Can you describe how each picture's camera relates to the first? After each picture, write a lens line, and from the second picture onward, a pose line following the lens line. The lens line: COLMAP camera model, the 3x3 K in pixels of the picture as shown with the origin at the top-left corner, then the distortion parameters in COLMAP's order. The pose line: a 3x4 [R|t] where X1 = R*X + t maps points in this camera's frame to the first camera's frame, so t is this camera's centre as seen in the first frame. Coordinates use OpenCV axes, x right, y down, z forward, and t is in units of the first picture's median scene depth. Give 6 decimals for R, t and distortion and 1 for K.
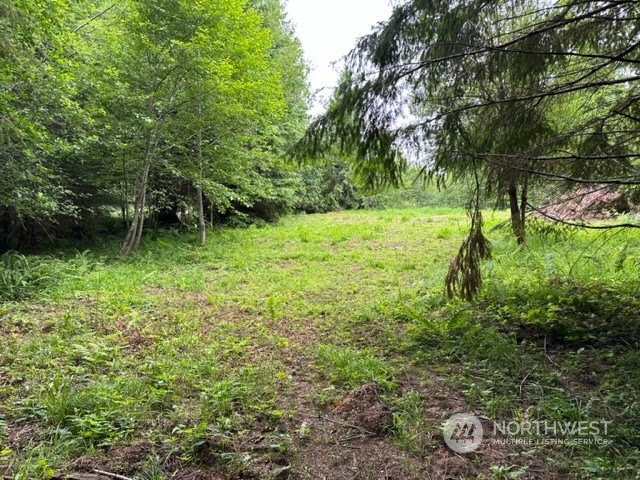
lens RADIAL K [[434.0, 0, 338.3], [0, 434.0, 242.3], [0, 0, 1]] dist [0.051074, -0.066732]
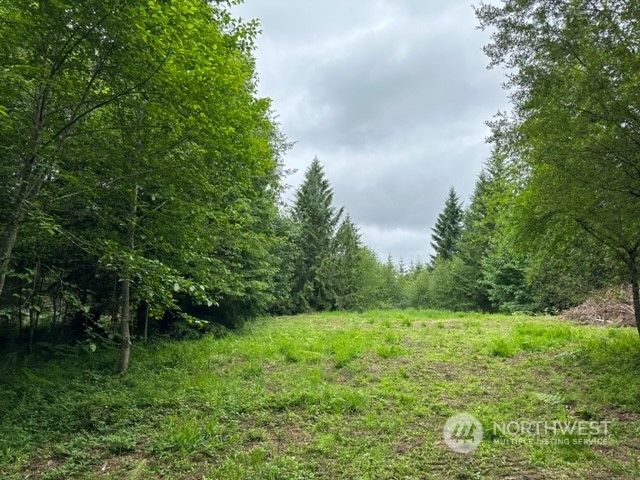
lens RADIAL K [[434.0, 0, 338.3], [0, 434.0, 242.3], [0, 0, 1]] dist [0.051074, -0.066732]
pose [[0.994823, 0.015883, 0.100377, -0.062918], [0.007569, 0.973388, -0.229037, -0.020704], [-0.101344, 0.228611, 0.968229, 0.271664]]
